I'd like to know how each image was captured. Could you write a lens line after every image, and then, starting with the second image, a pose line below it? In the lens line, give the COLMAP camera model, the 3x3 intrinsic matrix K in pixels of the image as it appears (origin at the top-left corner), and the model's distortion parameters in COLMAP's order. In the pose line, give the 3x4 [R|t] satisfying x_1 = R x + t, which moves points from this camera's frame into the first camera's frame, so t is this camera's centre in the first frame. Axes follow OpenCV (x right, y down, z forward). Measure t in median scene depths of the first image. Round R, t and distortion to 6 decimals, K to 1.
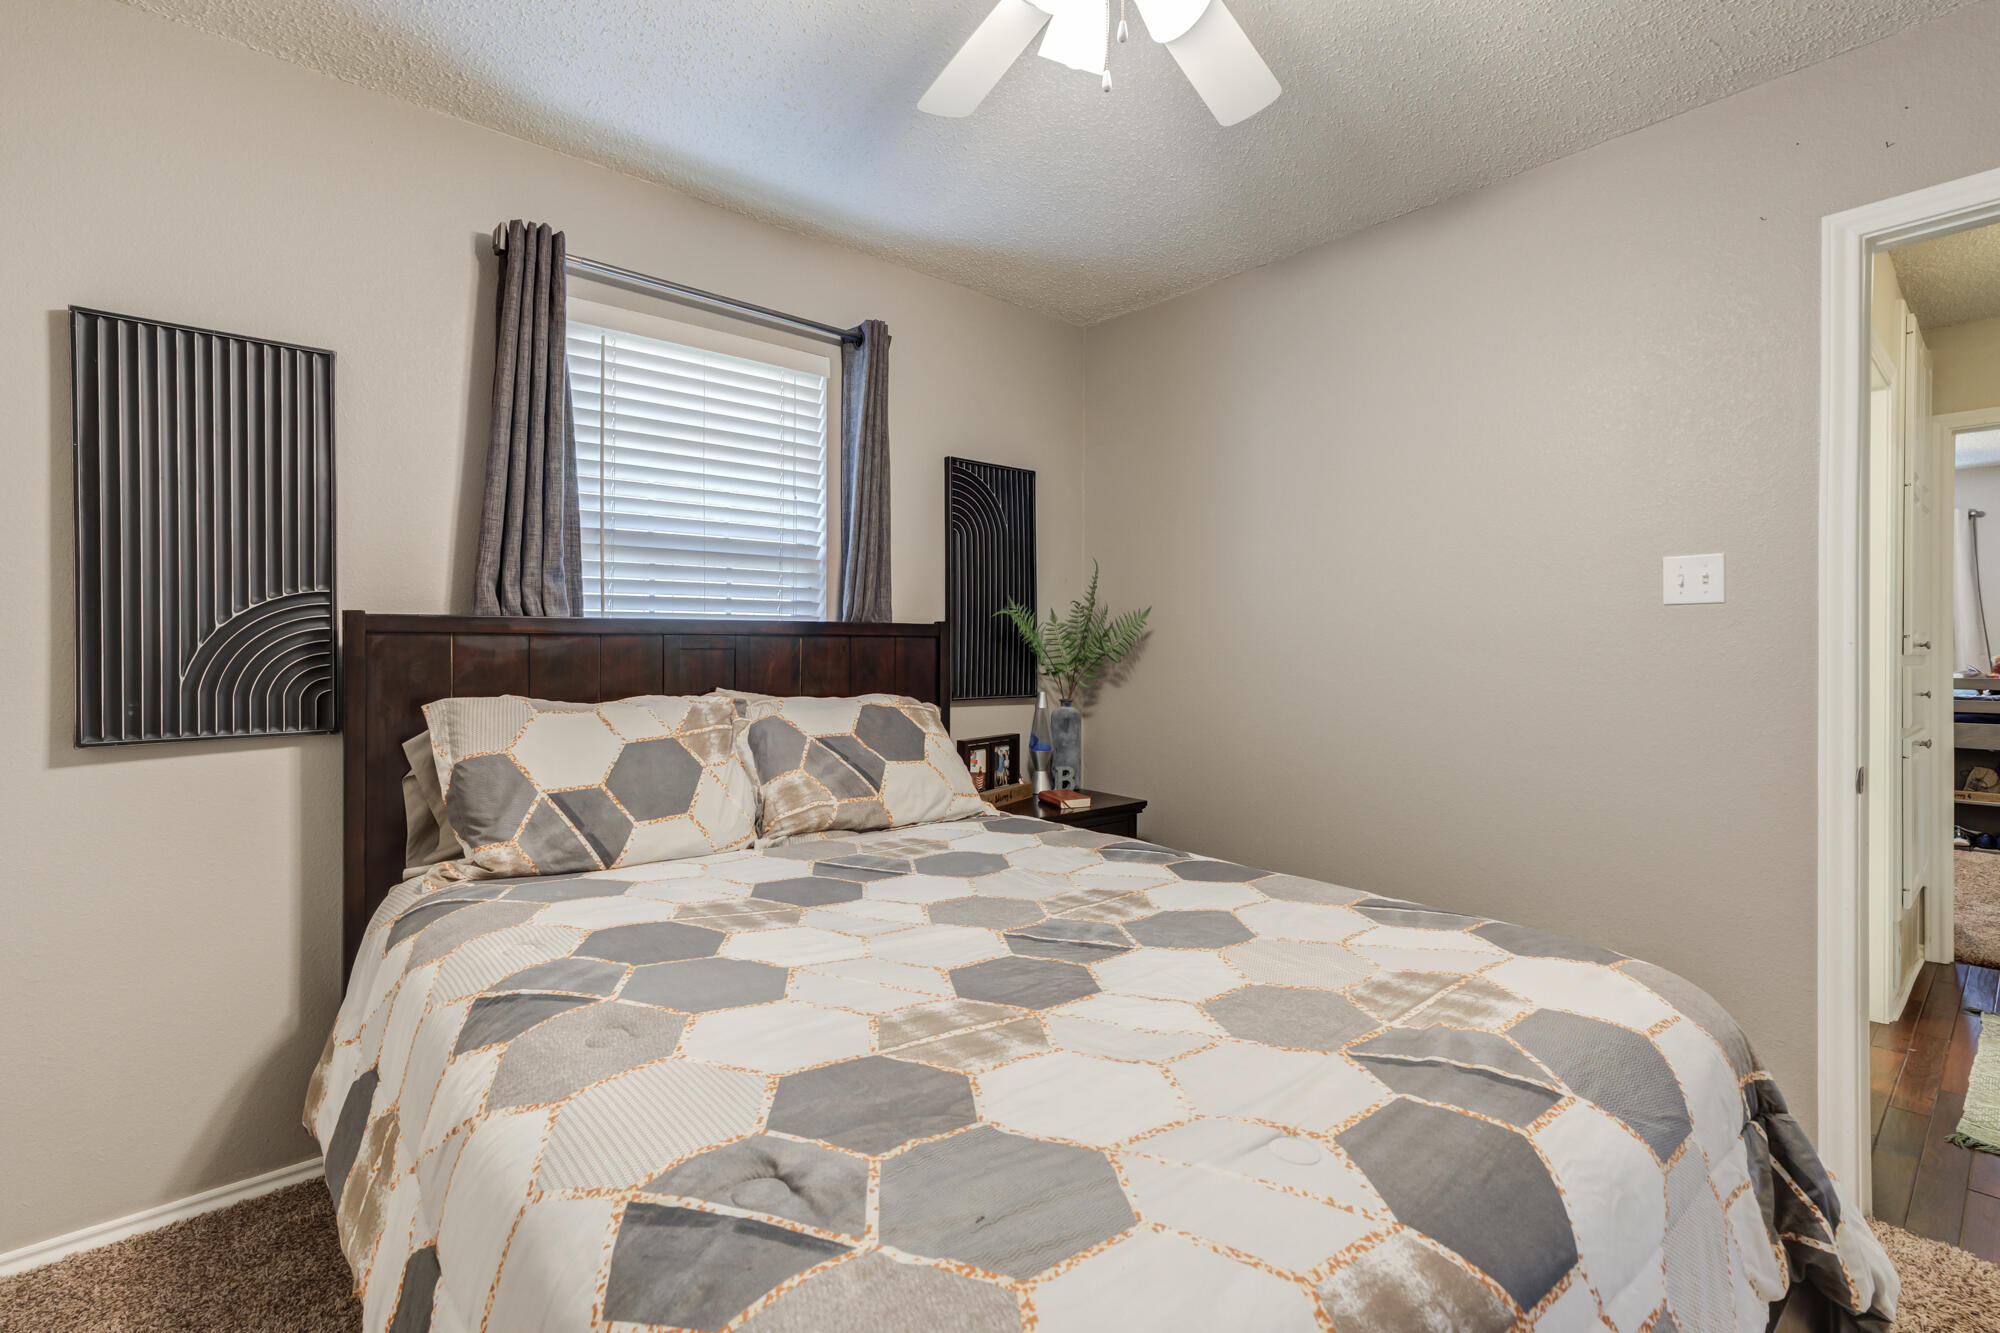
lens RADIAL K [[878.1, 0, 998.1], [0, 878.1, 652.1], [0, 0, 1]] dist [-0.026119, 0.000071]
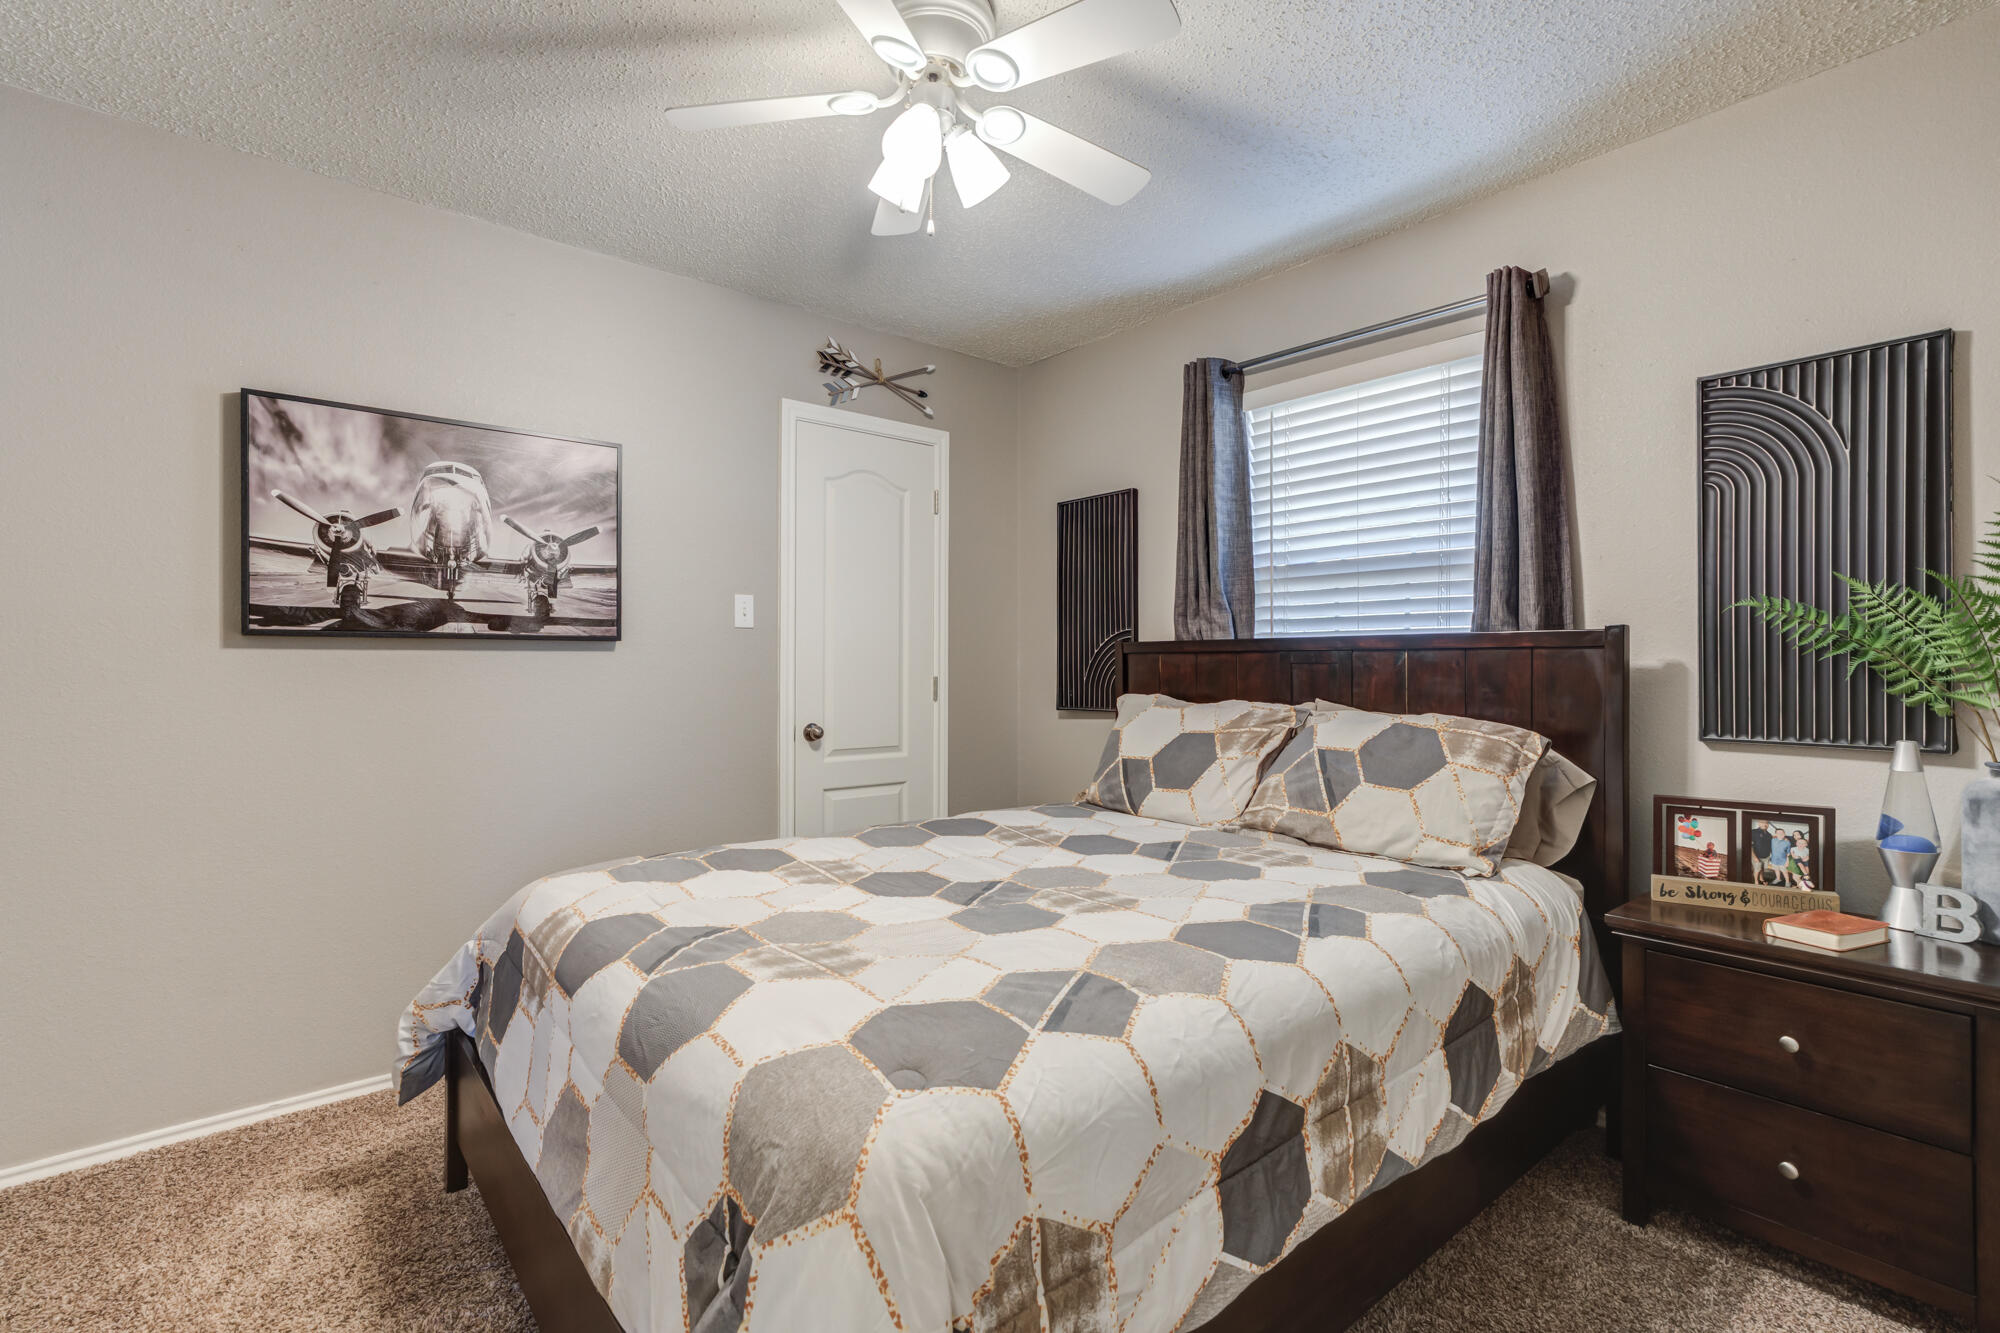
lens RADIAL K [[917.3, 0, 1023.9], [0, 917.3, 669.2], [0, 0, 1]] dist [-0.002928, 0.016256]
pose [[0.033991, 0.005745, -0.999406, 0.871437], [-0.003462, 0.999978, 0.005630, -0.001372], [0.999416, 0.003268, 0.034010, 0.624006]]
